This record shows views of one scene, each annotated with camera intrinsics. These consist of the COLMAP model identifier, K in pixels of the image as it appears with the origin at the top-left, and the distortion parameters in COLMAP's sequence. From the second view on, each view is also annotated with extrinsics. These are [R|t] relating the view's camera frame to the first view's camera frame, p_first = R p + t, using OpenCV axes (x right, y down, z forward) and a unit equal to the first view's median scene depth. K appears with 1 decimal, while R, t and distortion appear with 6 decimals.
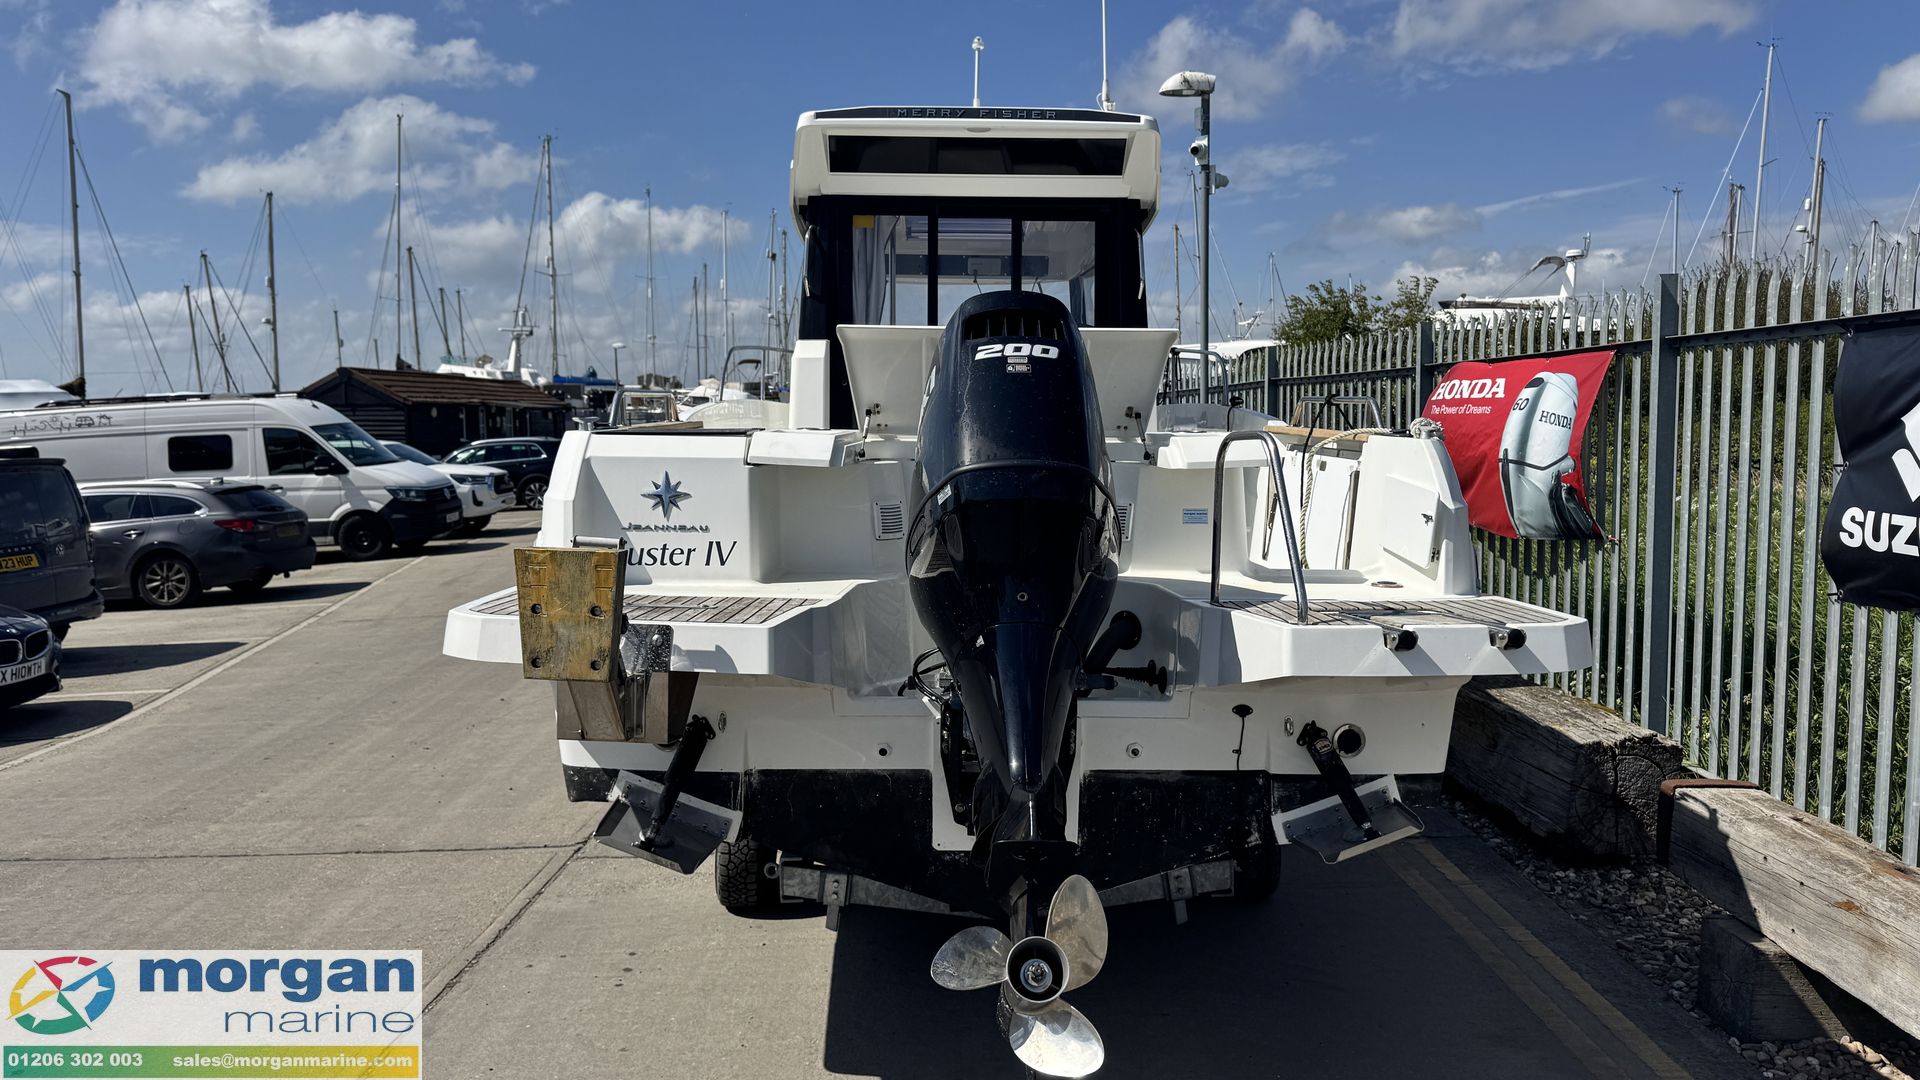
lens RADIAL K [[1343.8, 0, 953.5], [0, 1343.8, 530.8], [0, 0, 1]] dist [0.084268, -0.115350]
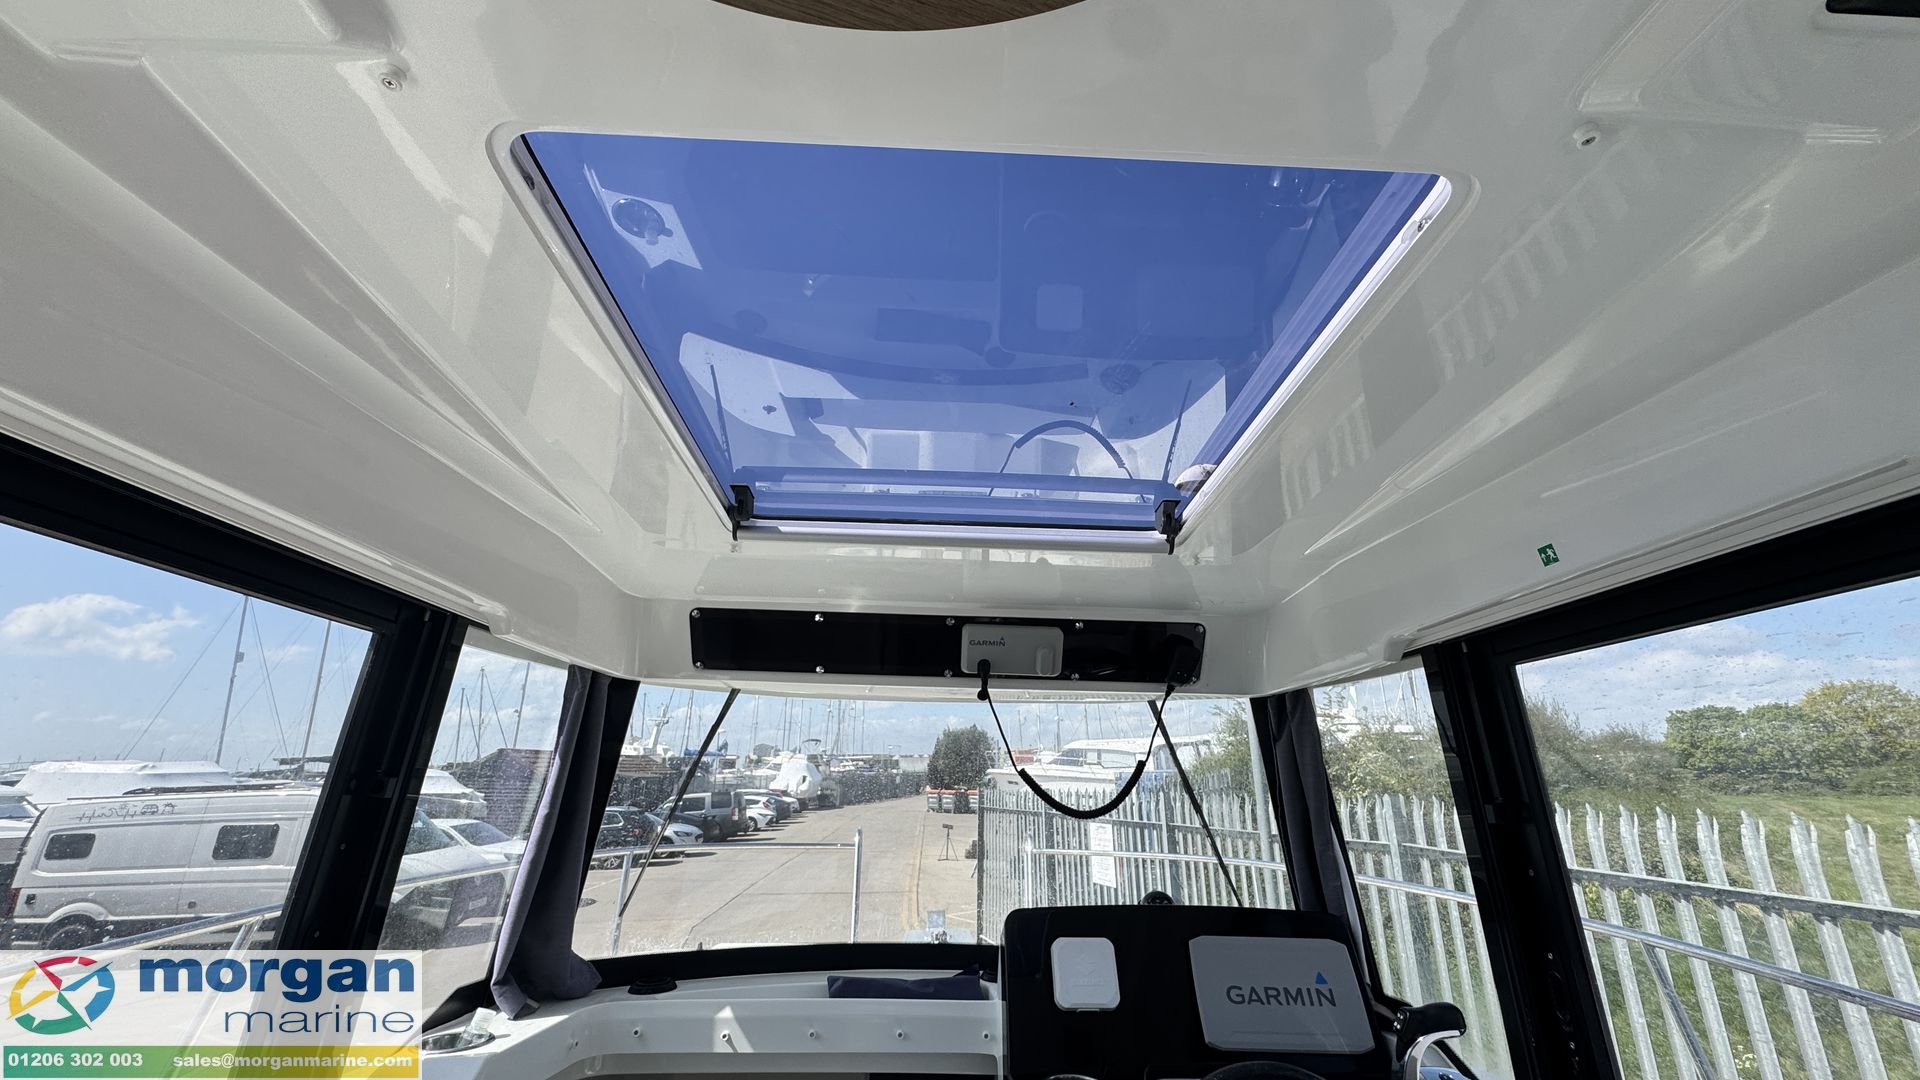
lens RADIAL K [[760.8, 0, 959.9], [0, 760.8, 535.4], [0, 0, 1]] dist [-0.001960, 0.000033]
pose [[0.999710, 0.019081, 0.014714, 0.011231], [-0.012147, 0.926480, -0.376147, -0.198220], [-0.020809, 0.375859, 0.926443, 1.060948]]
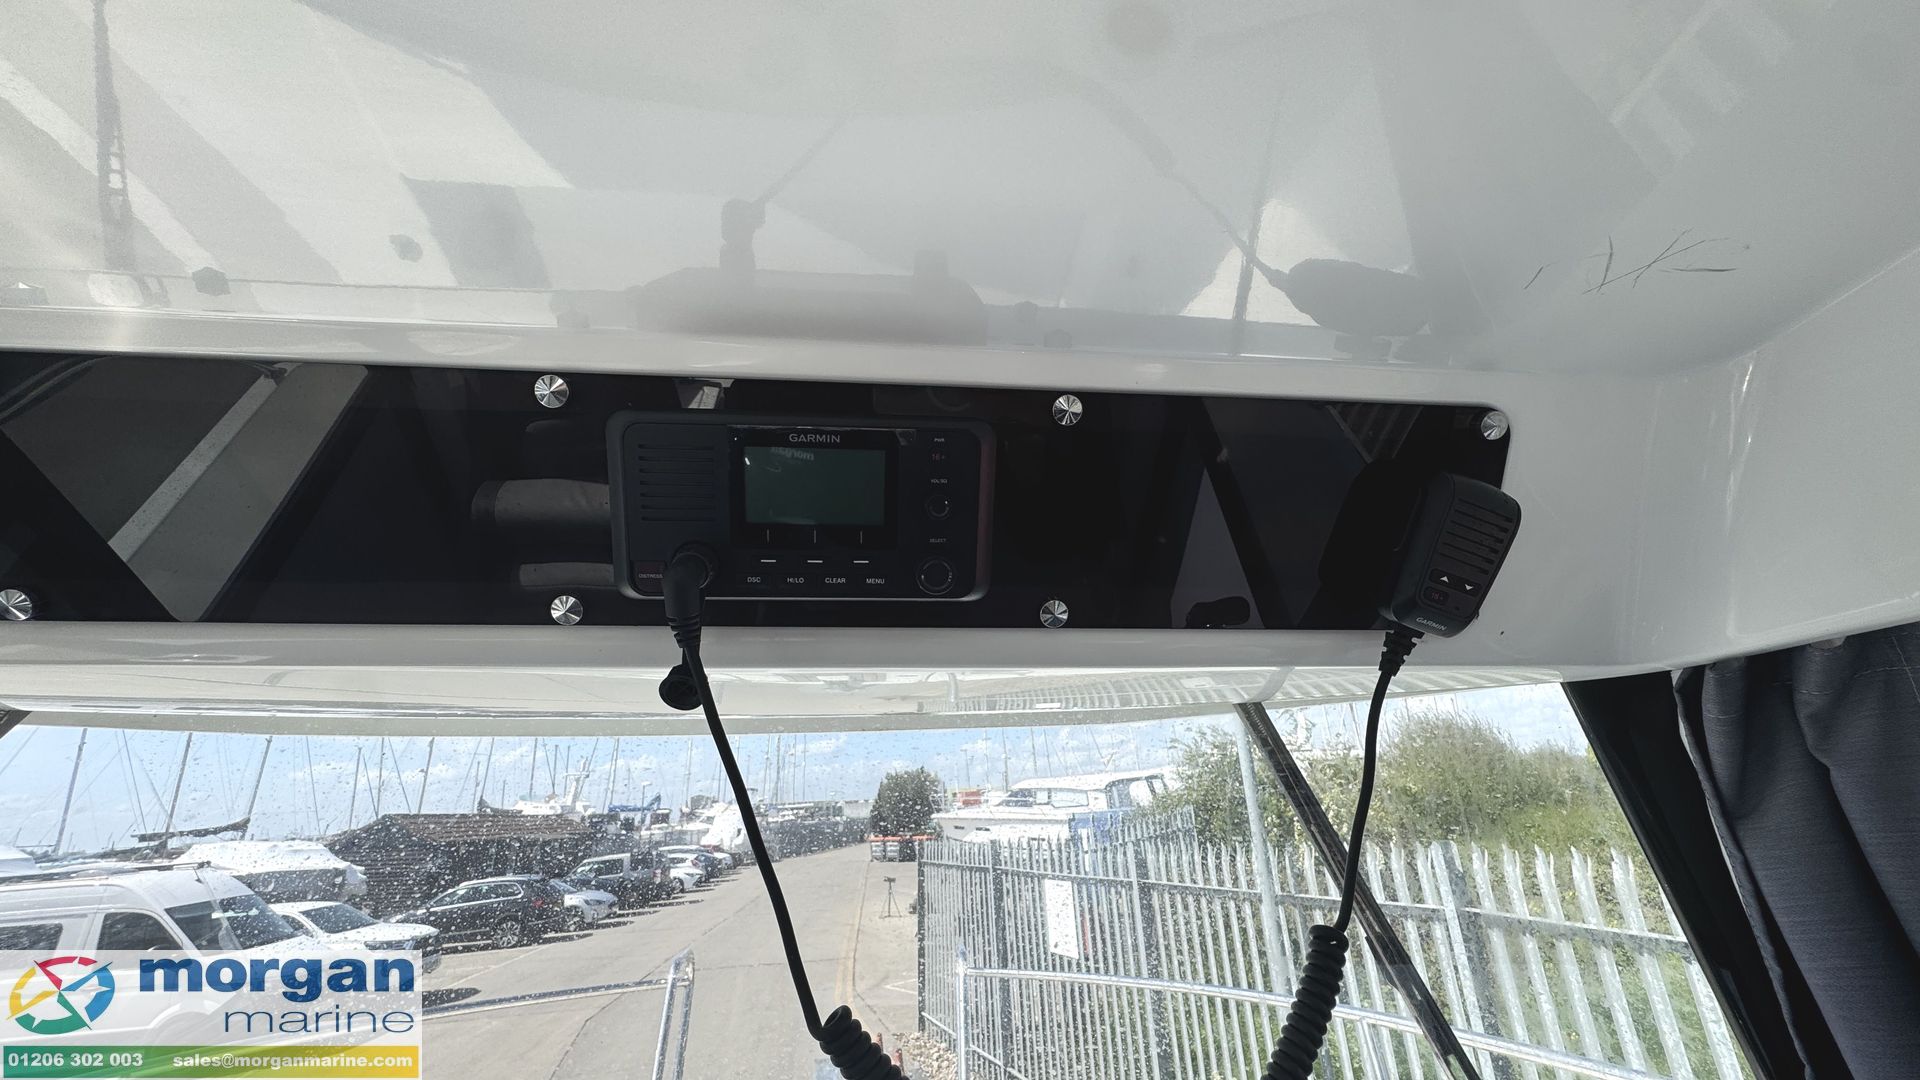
lens RADIAL K [[765.5, 0, 959.7], [0, 765.5, 537.0], [0, 0, 1]] dist [-0.004375, 0.000221]
pose [[0.996073, 0.002715, 0.088490, 0.038919], [0.034642, 0.907879, -0.417797, -0.227727], [-0.081473, 0.419222, 0.904221, 1.243549]]
